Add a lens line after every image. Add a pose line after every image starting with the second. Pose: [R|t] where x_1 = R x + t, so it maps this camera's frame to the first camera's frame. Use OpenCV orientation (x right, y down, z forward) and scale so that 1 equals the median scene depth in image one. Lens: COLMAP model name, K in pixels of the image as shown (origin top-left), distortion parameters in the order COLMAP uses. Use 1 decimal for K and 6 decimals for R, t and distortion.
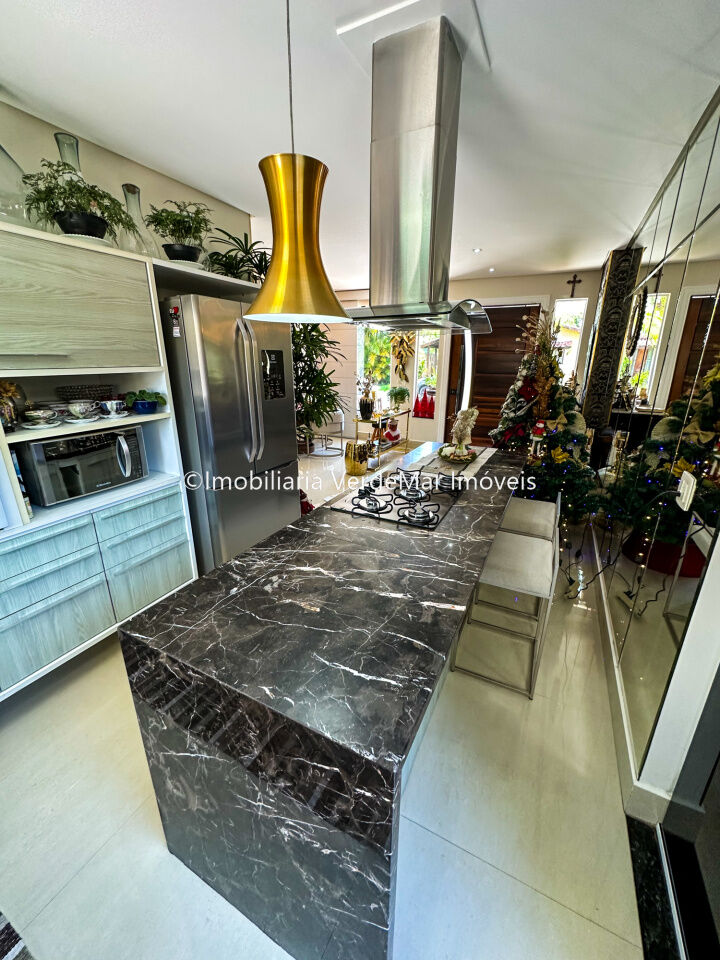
lens RADIAL K [[383.2, 0, 360.0], [0, 383.2, 480.0], [0, 0, 1]] dist [-0.000695, -0.000105]
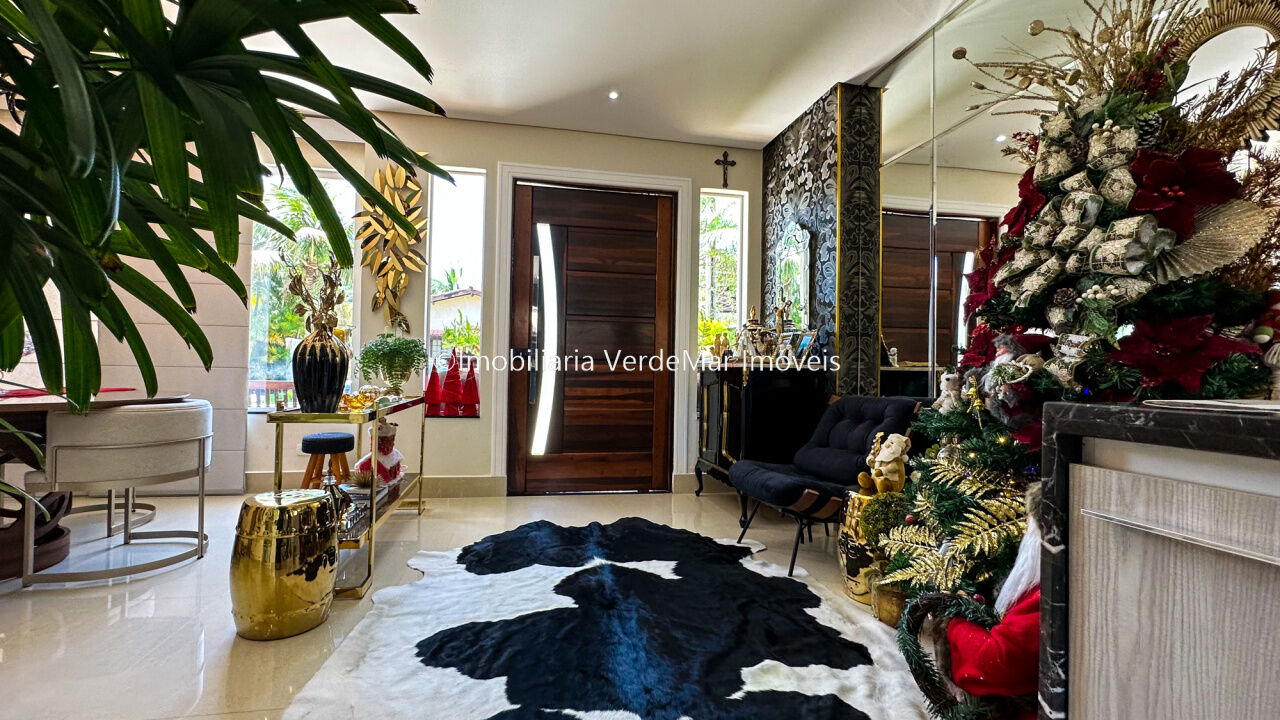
lens RADIAL K [[536.1, 0, 617.2], [0, 536.1, 358.9], [0, 0, 1]] dist [-0.004254, -0.000420]
pose [[0.792979, 0.019377, 0.608941, -0.057113], [0.174858, 0.950206, -0.257942, -0.056758], [-0.583617, 0.311021, 0.750105, 0.583838]]
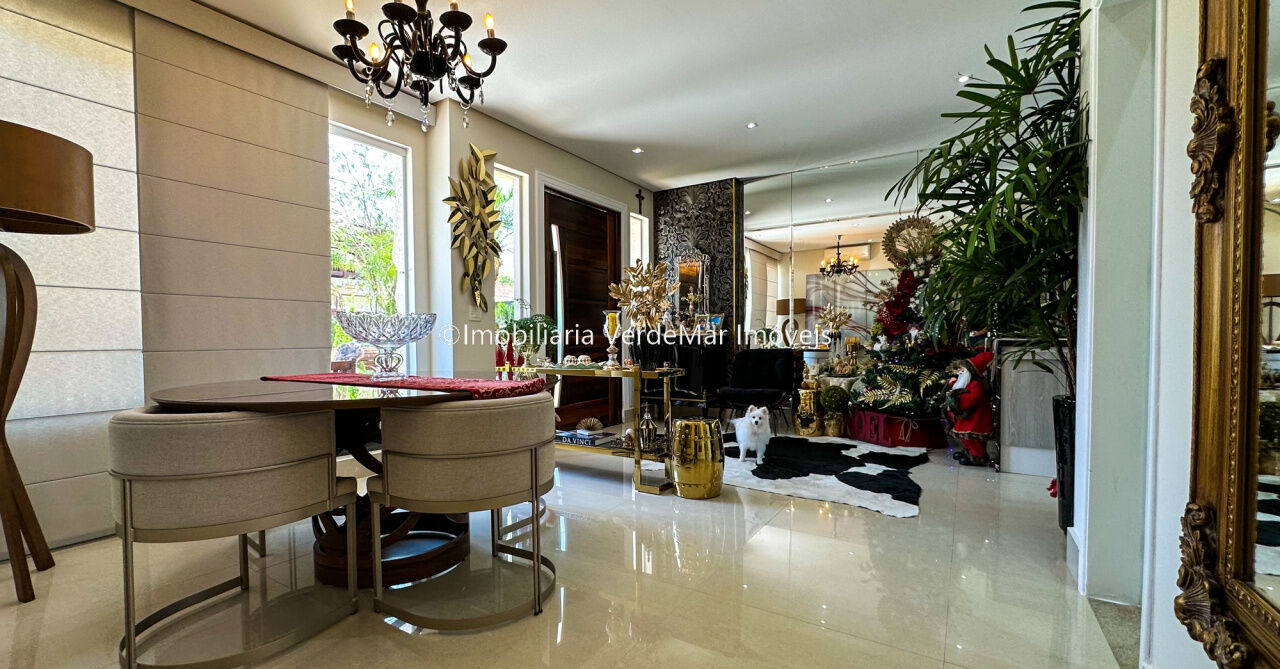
lens RADIAL K [[531.0, 0, 627.7], [0, 531.0, 353.9], [0, 0, 1]] dist [-0.002022, -0.000102]
pose [[0.097770, -0.036809, 0.994528, -0.630479], [0.316024, 0.948742, 0.004046, -0.201626], [-0.943700, 0.313900, 0.104391, 1.016851]]
